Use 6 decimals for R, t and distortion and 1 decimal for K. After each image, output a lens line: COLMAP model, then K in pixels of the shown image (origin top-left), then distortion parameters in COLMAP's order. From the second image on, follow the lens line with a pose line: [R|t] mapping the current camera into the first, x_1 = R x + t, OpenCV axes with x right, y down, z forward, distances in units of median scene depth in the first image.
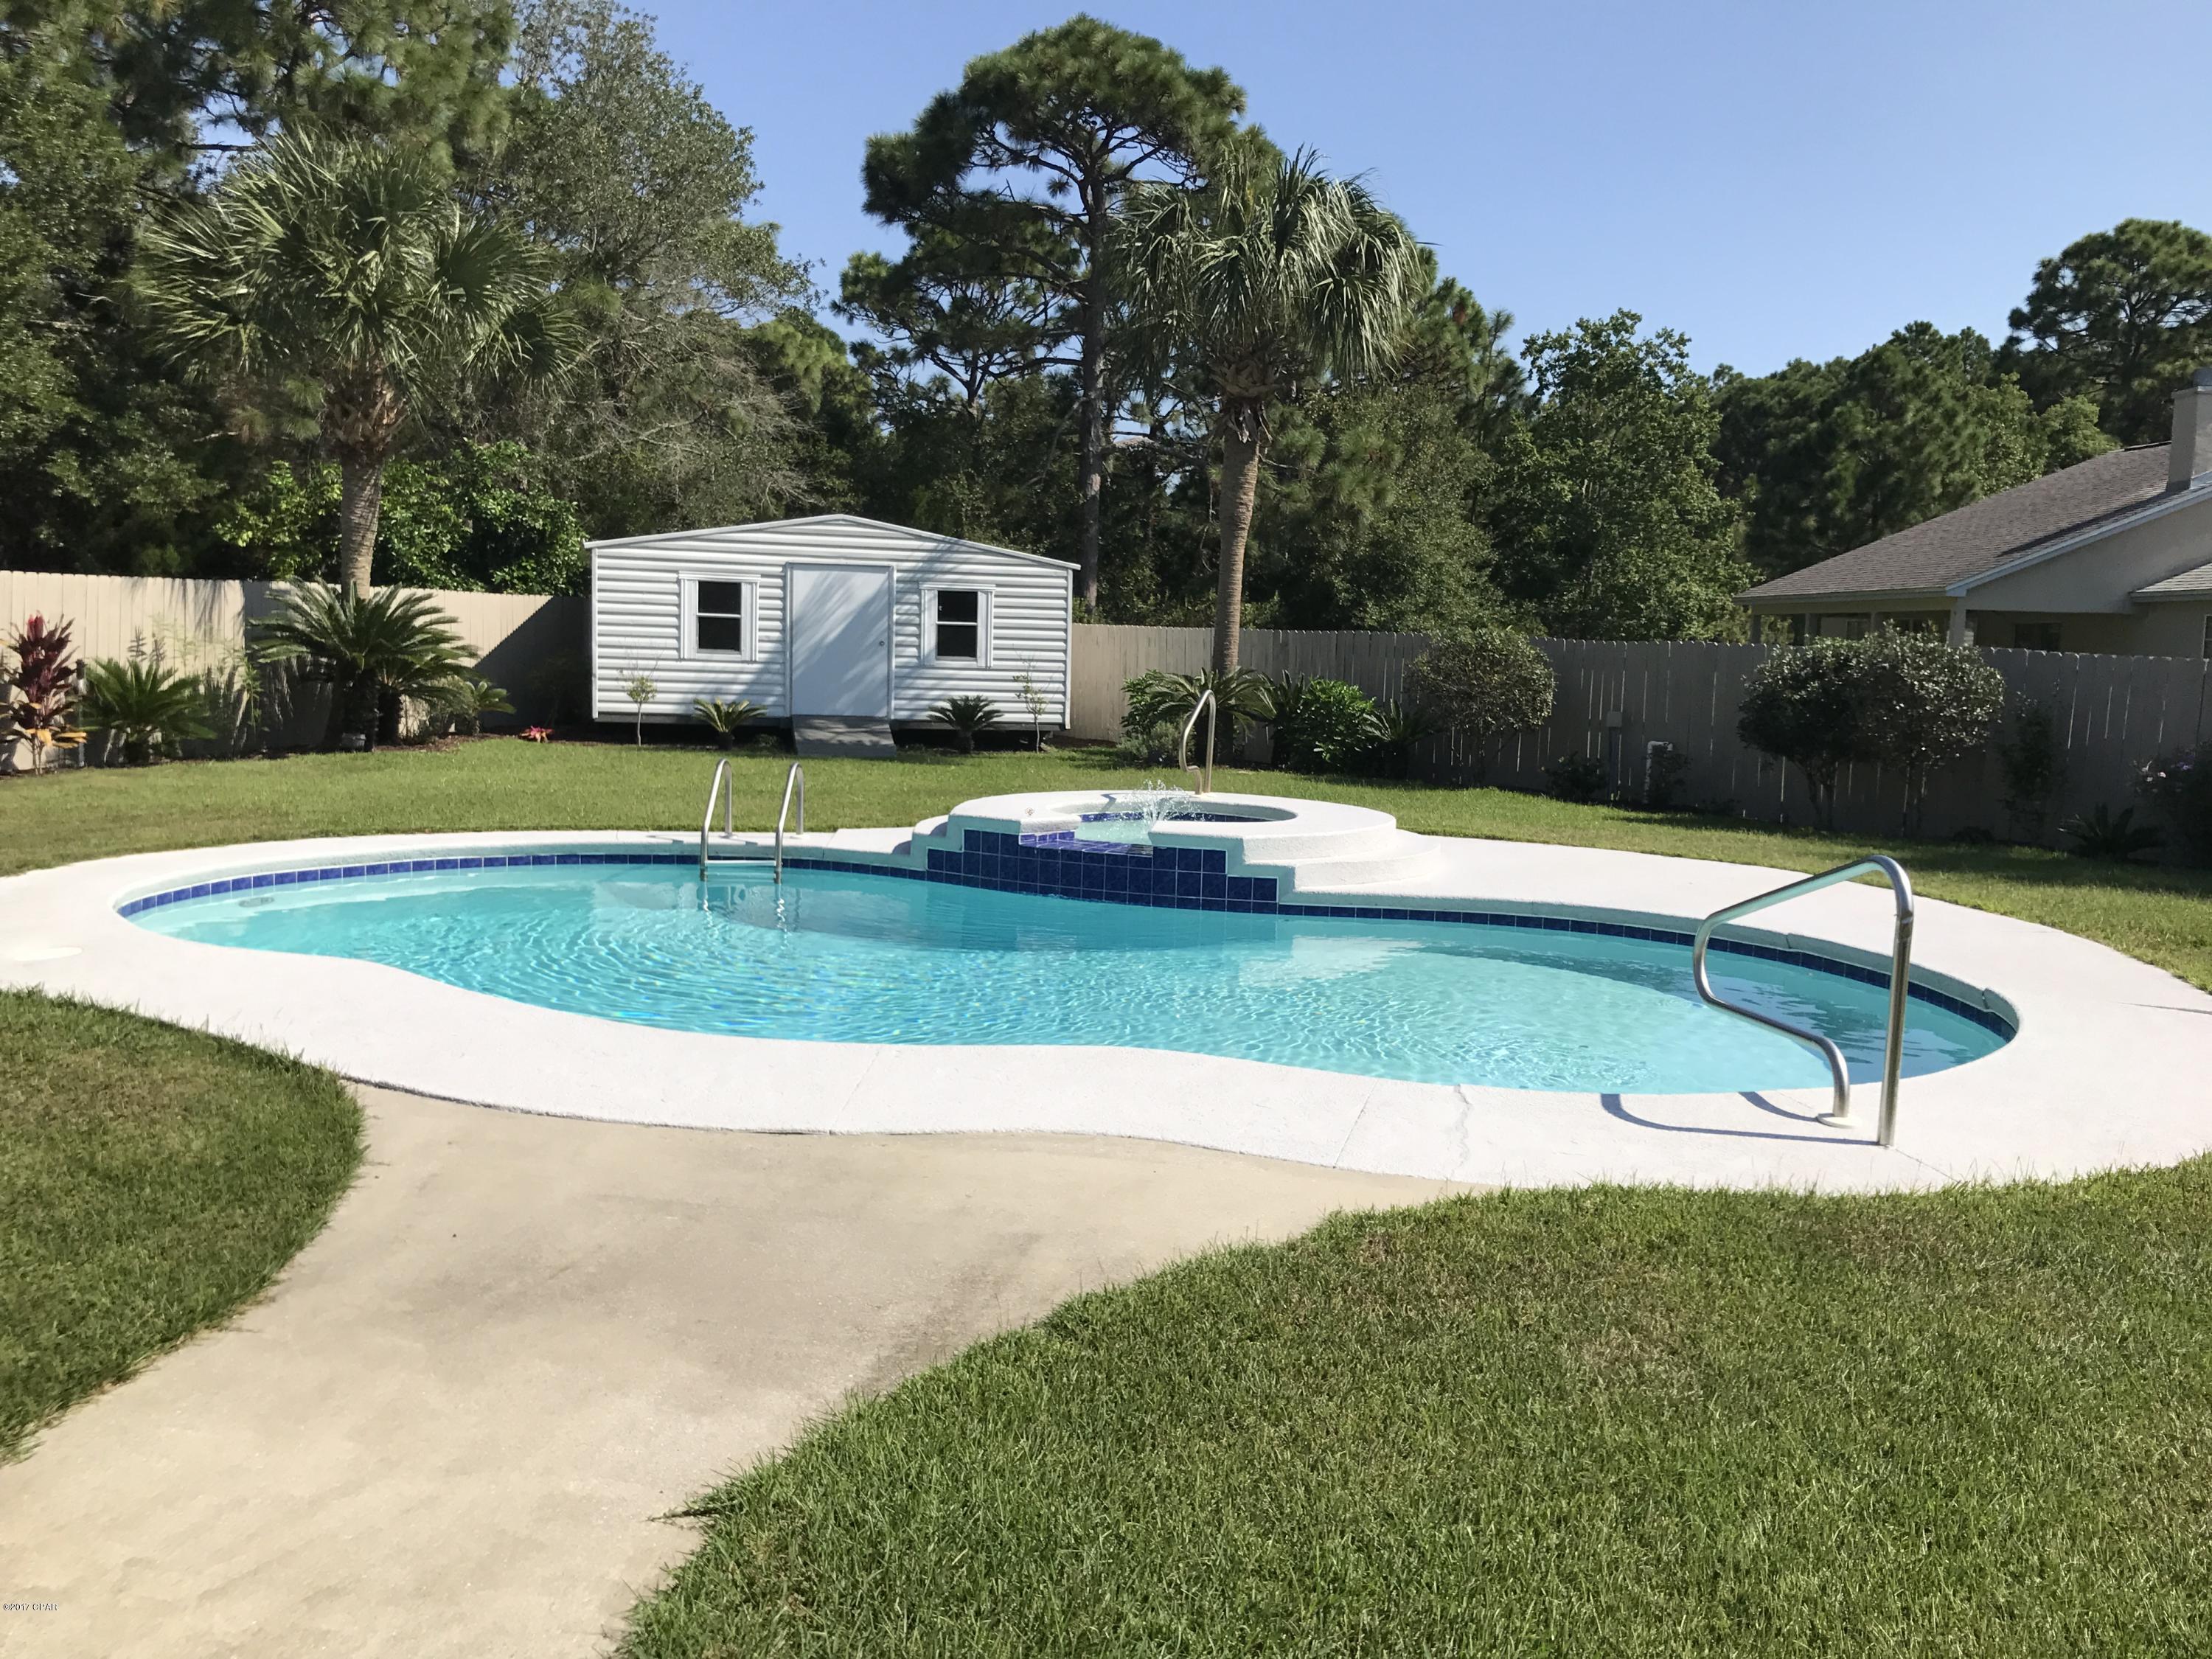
lens RADIAL K [[1805.5, 0, 1106.0], [0, 1805.5, 829.5], [0, 0, 1]] dist [0.074436, -0.271497]
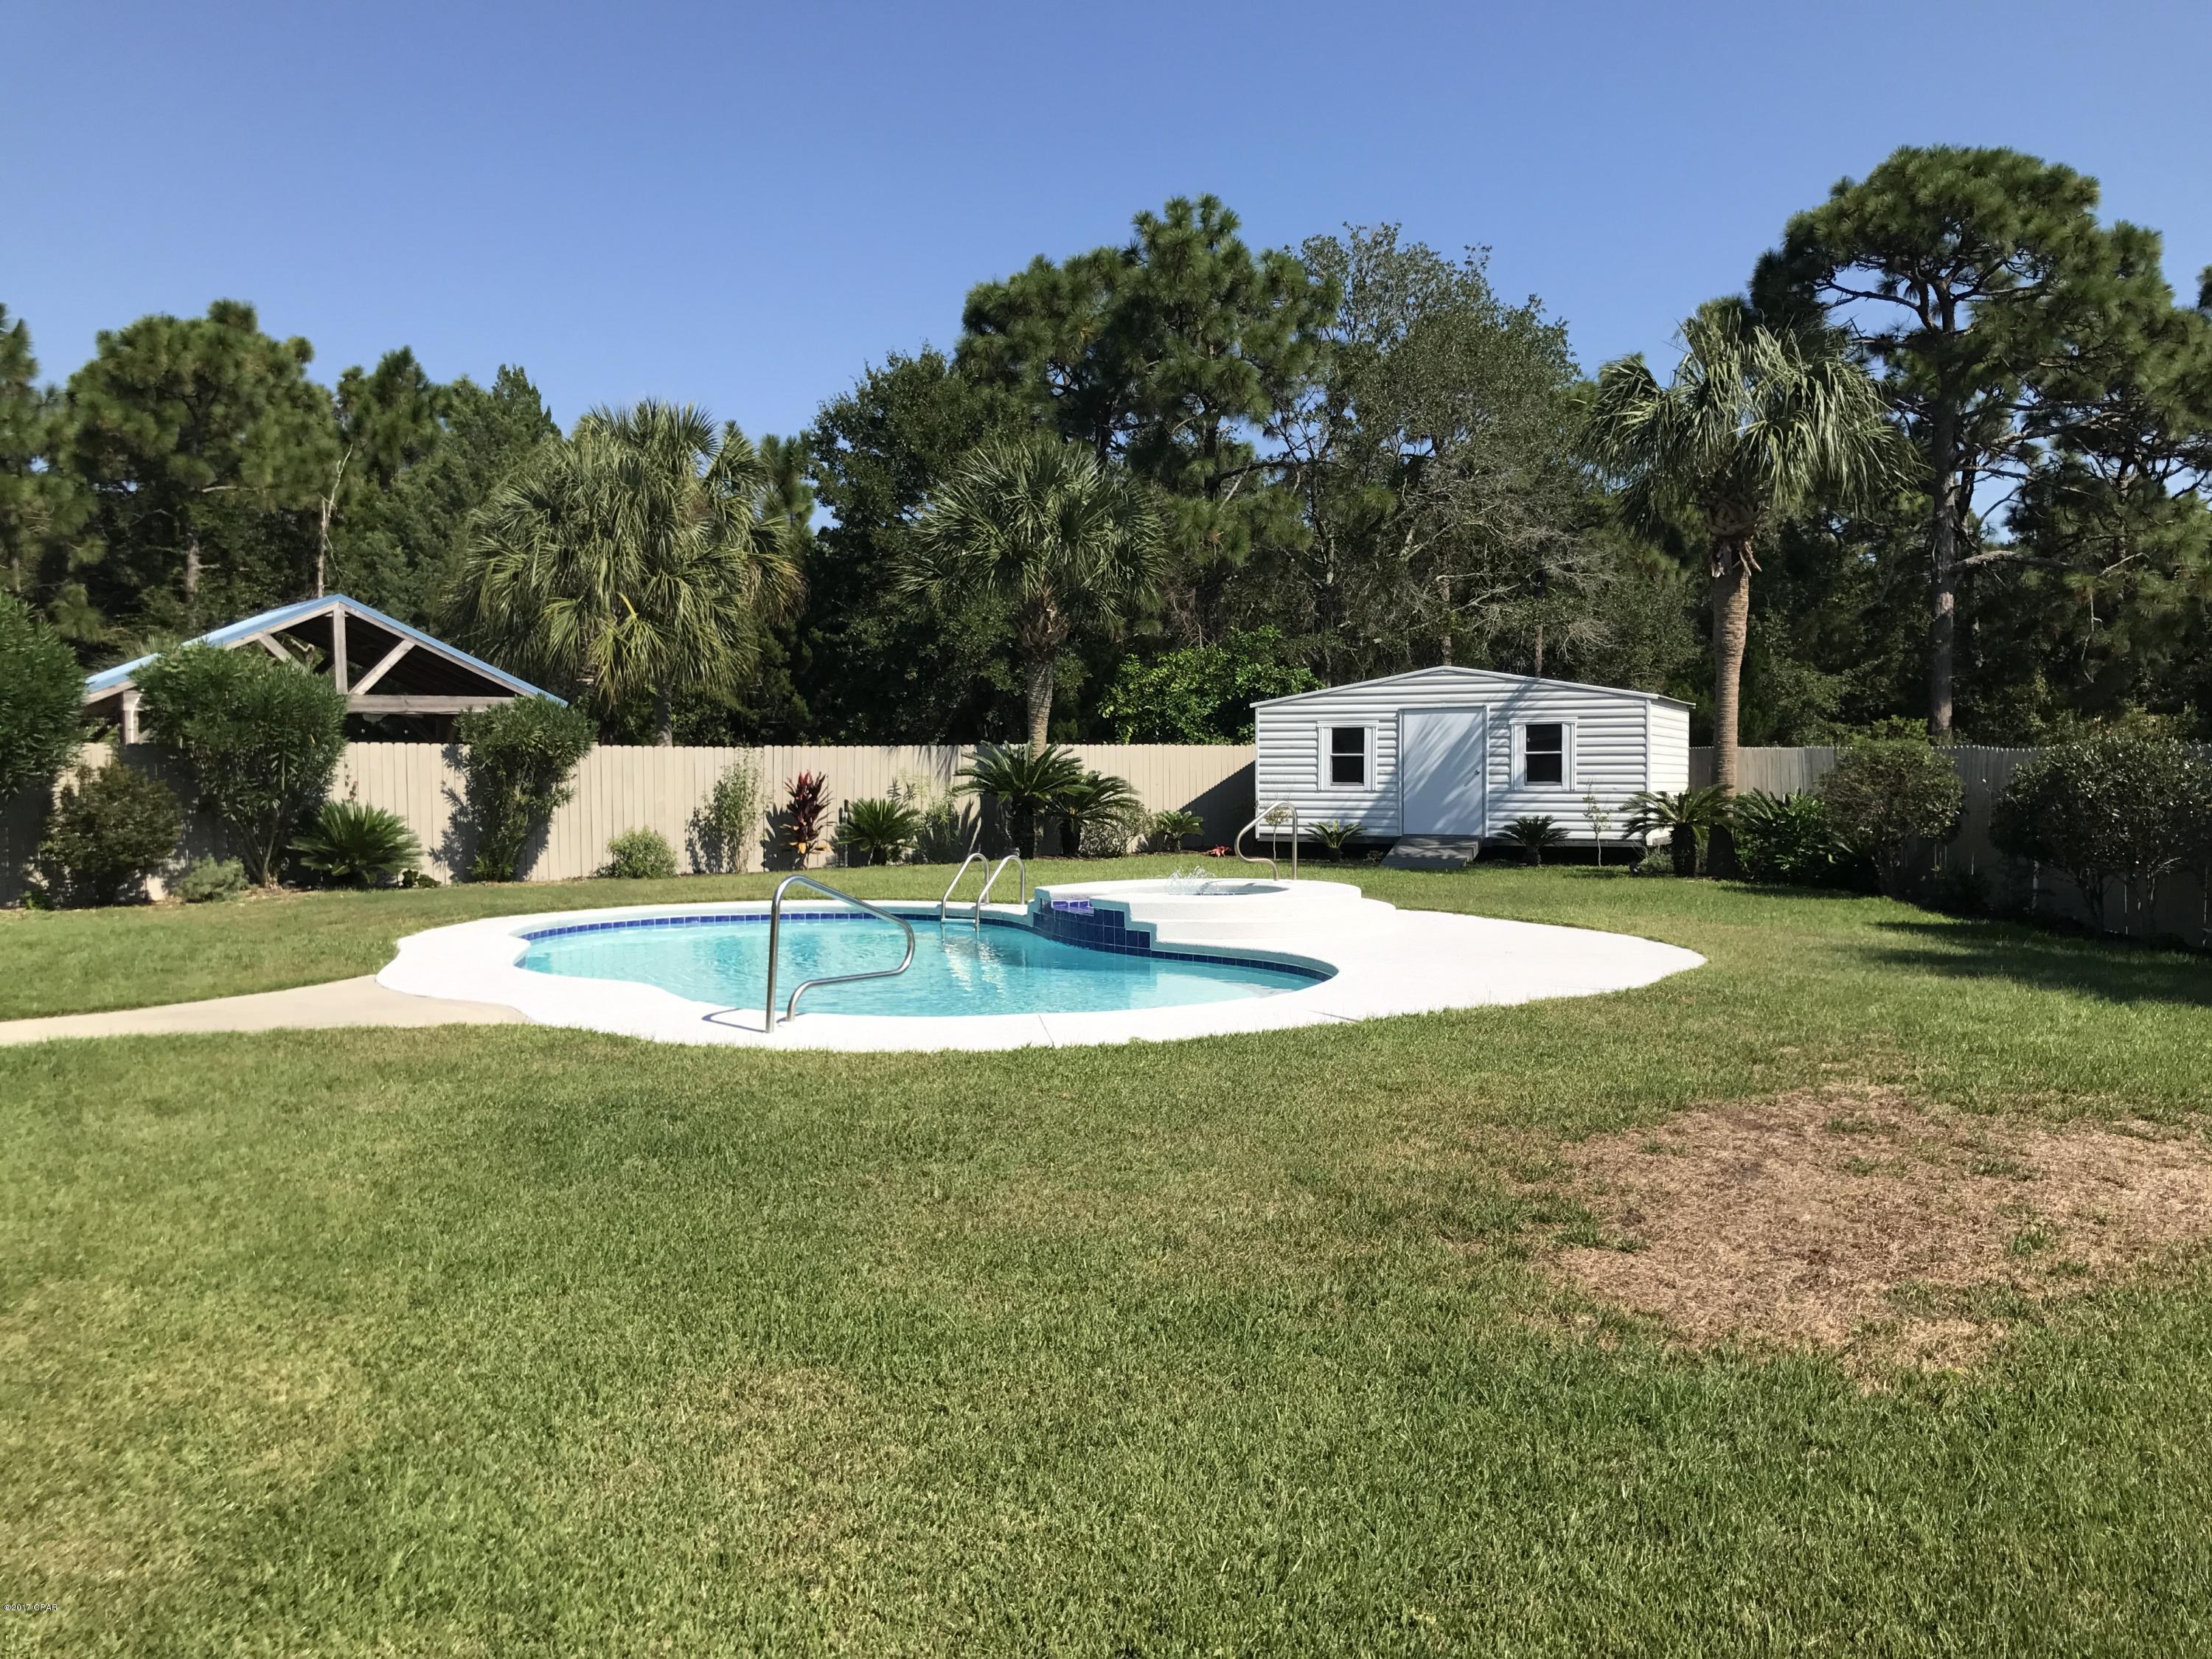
lens RADIAL K [[1807.7, 0, 1106.0], [0, 1807.7, 829.5], [0, 0, 1]] dist [-0.003715, -0.006611]
pose [[0.755085, -0.013056, -0.655496, 0.464485], [-0.039404, 0.997091, -0.065250, 0.019162], [0.654441, 0.075098, 0.752374, -0.028763]]
